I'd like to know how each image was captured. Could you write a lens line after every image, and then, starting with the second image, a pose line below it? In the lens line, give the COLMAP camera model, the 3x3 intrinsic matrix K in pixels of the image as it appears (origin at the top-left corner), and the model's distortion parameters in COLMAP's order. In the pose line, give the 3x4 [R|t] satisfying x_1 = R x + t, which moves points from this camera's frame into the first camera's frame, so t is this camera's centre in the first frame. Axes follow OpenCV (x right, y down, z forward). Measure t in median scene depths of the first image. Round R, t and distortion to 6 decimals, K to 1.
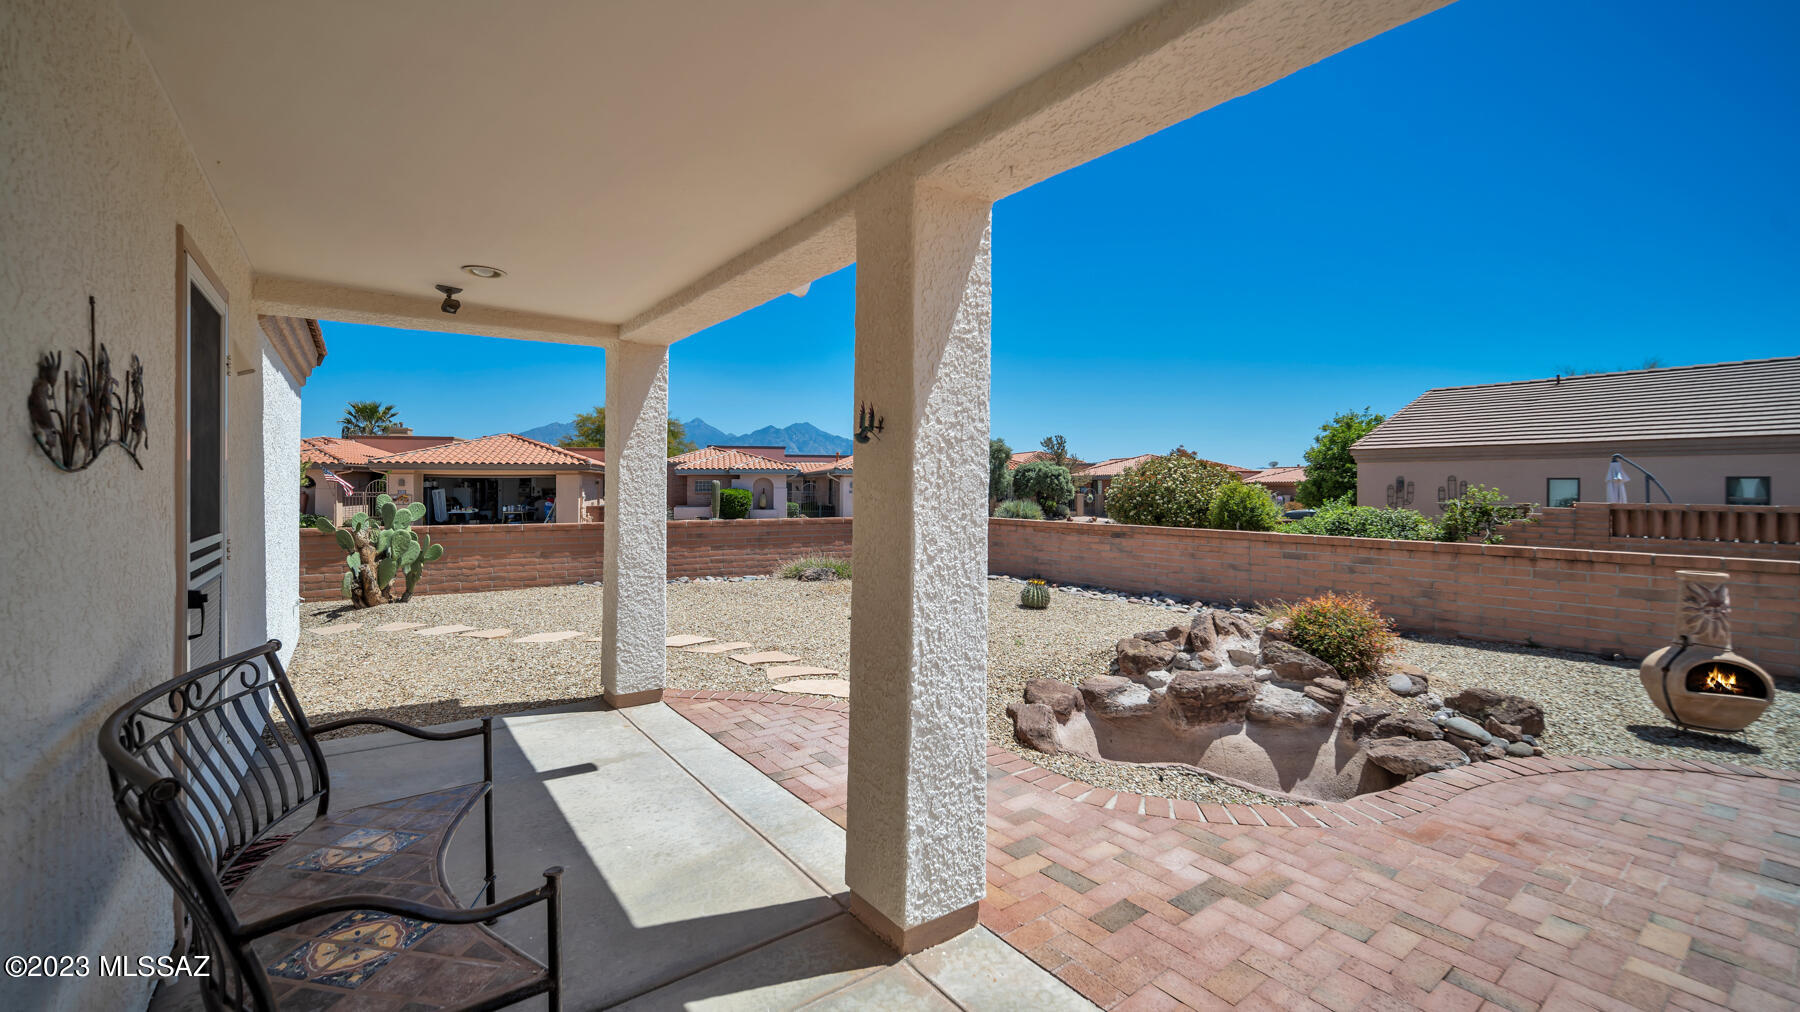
lens RADIAL K [[719.5, 0, 891.6], [0, 719.5, 487.7], [0, 0, 1]] dist [-0.018397, 0.000180]
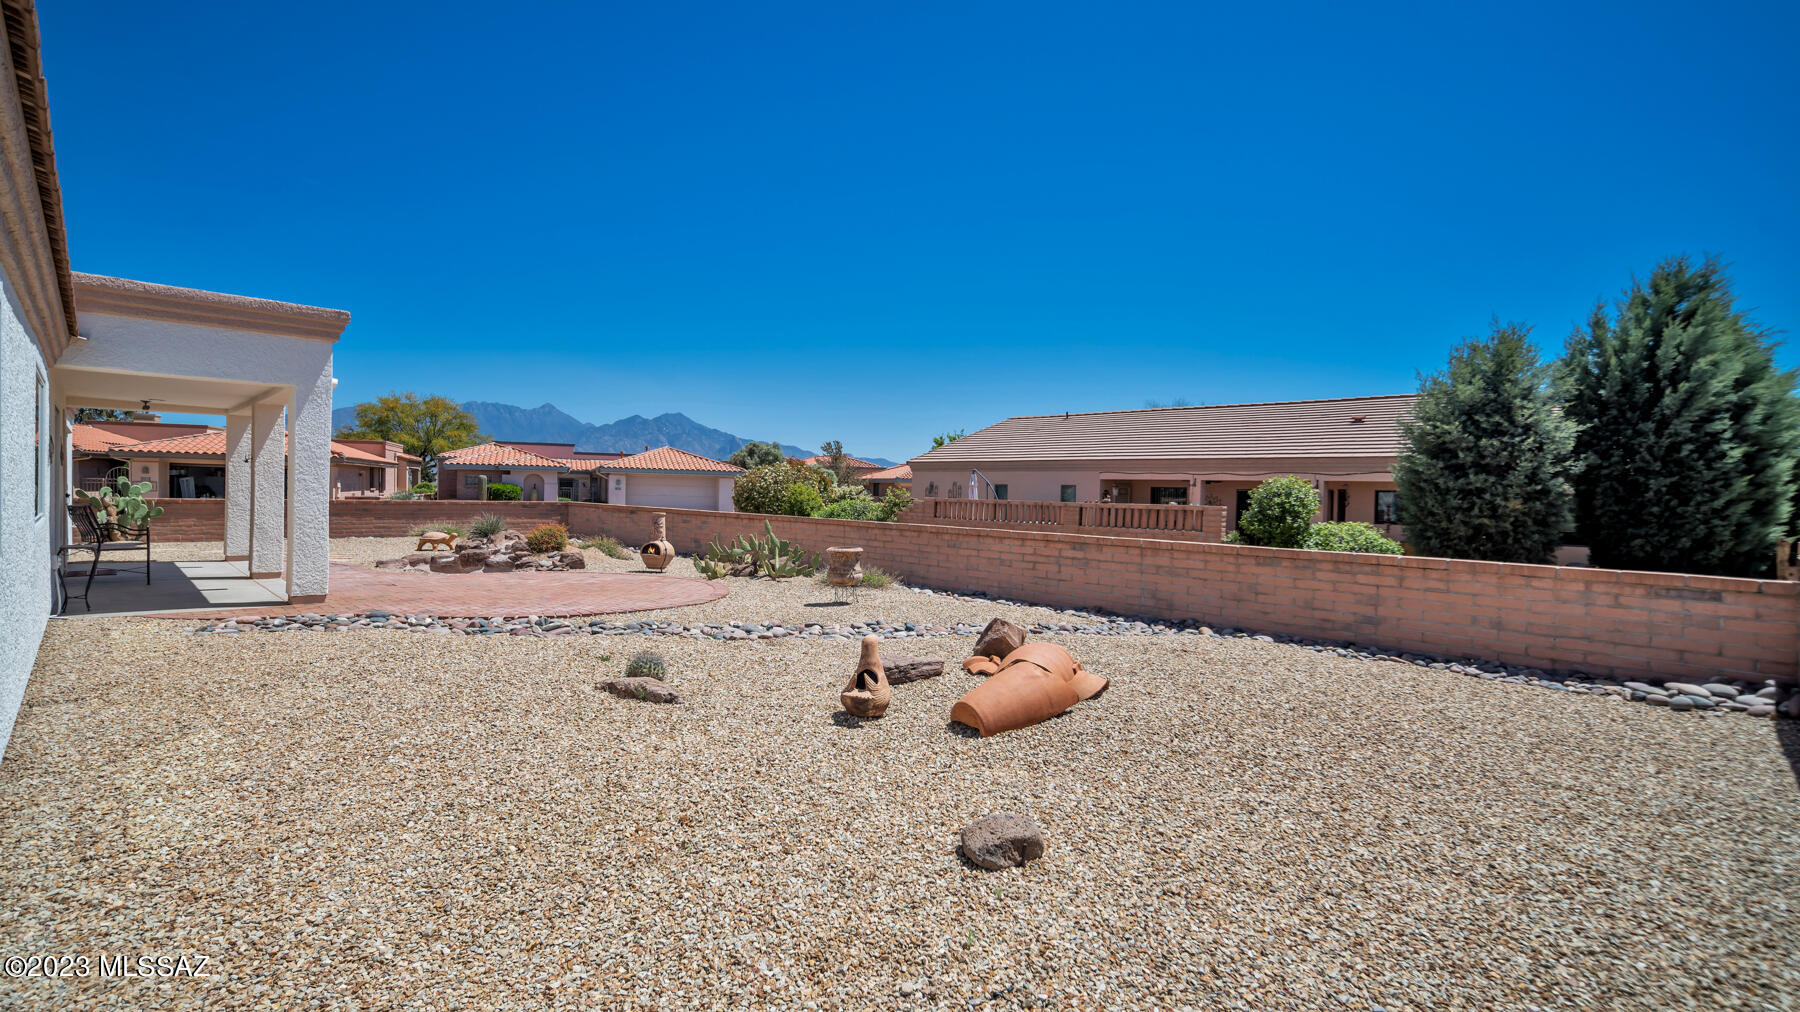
lens RADIAL K [[803.6, 0, 900.0], [0, 803.6, 506.0], [0, 0, 1]] dist [0.002209, 0.000550]
pose [[0.989416, 0.016529, 0.144163, 0.853291], [-0.019278, 0.999658, 0.017695, 0.010813], [-0.143821, -0.020287, 0.989396, -1.178499]]
